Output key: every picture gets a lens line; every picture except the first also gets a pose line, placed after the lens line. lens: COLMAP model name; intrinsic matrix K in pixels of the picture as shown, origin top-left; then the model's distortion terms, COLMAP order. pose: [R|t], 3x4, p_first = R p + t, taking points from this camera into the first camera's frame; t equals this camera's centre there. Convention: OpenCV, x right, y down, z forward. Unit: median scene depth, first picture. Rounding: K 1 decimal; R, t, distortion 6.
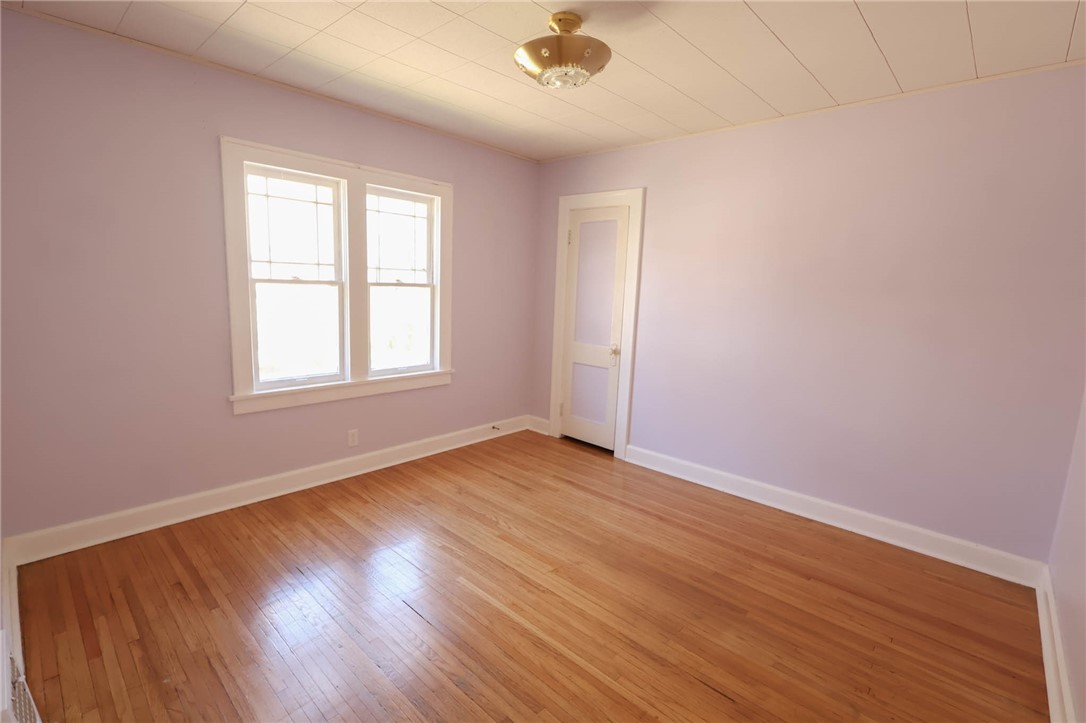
lens RADIAL K [[503.2, 0, 534.3], [0, 503.2, 364.1], [0, 0, 1]] dist [0.002585, 0.000385]
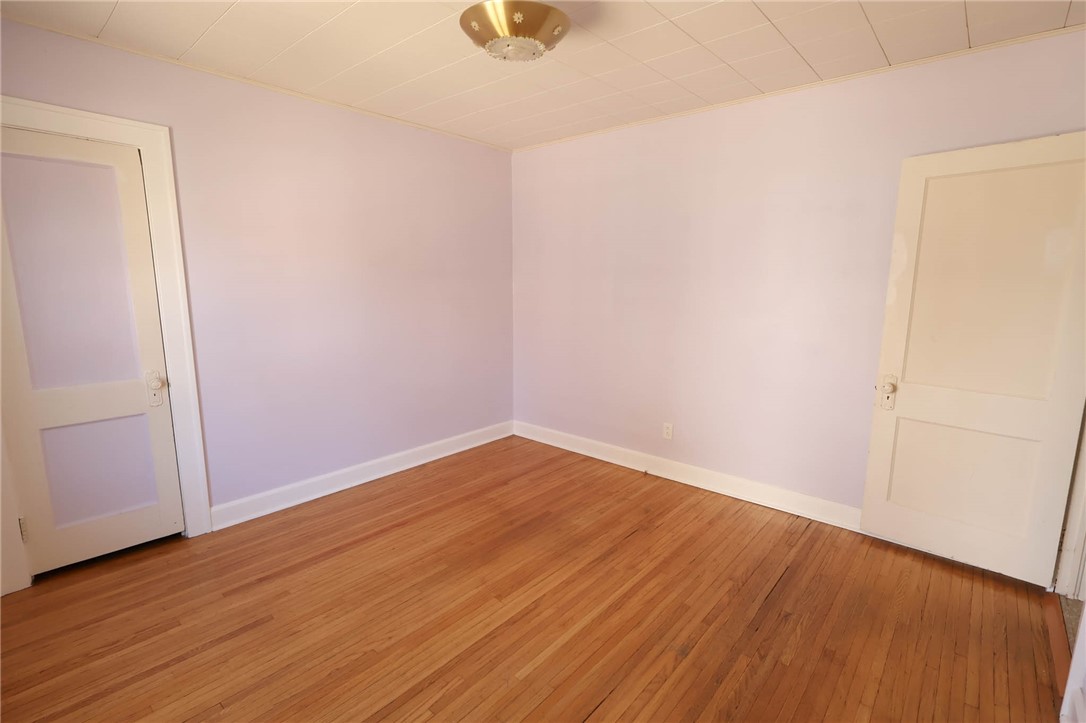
lens RADIAL K [[503.2, 0, 534.3], [0, 503.2, 364.1], [0, 0, 1]] dist [0.002585, 0.000385]
pose [[-0.037036, -0.202607, 0.978560, -0.591570], [0.148404, 0.967258, 0.205884, -0.136048], [-0.988233, 0.152848, -0.005756, 0.674236]]
